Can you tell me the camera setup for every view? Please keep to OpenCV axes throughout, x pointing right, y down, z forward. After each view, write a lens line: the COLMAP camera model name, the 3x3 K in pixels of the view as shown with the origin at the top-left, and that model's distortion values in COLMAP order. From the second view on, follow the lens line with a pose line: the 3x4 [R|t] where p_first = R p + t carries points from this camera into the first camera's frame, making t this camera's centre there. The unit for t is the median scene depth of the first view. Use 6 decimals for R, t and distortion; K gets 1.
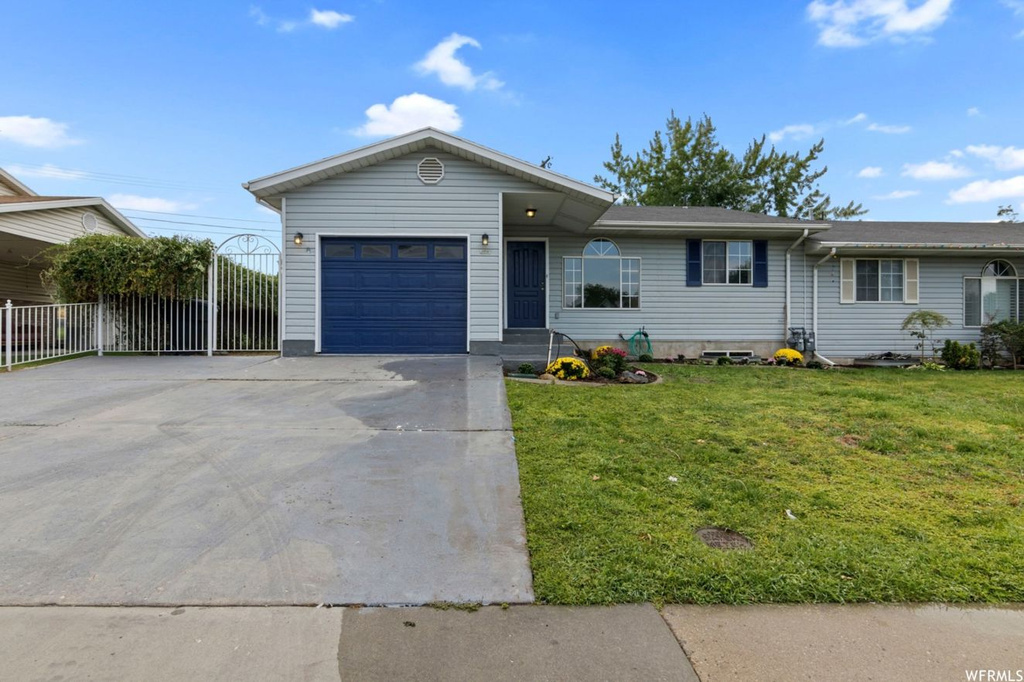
lens RADIAL K [[525.0, 0, 504.1], [0, 525.0, 341.5], [0, 0, 1]] dist [0.000077, 0.003578]
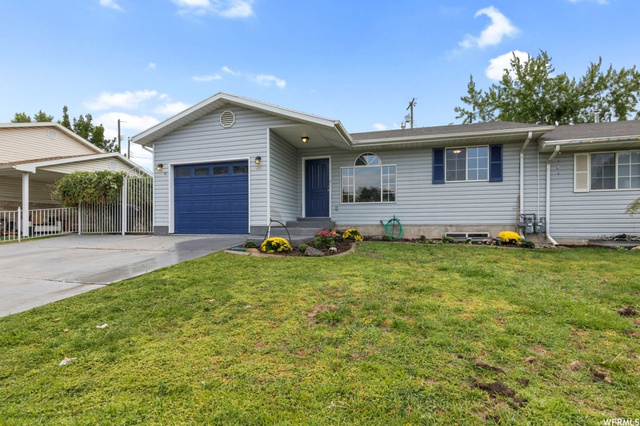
lens RADIAL K [[328.1, 0, 302.2], [0, 328.1, 229.7], [0, 0, 1]] dist [0.000077, 0.003578]
pose [[0.942066, -0.000466, -0.335428, 0.316836], [0.004703, 0.999919, 0.011817, -0.001175], [0.335395, -0.012710, 0.941992, 0.106705]]
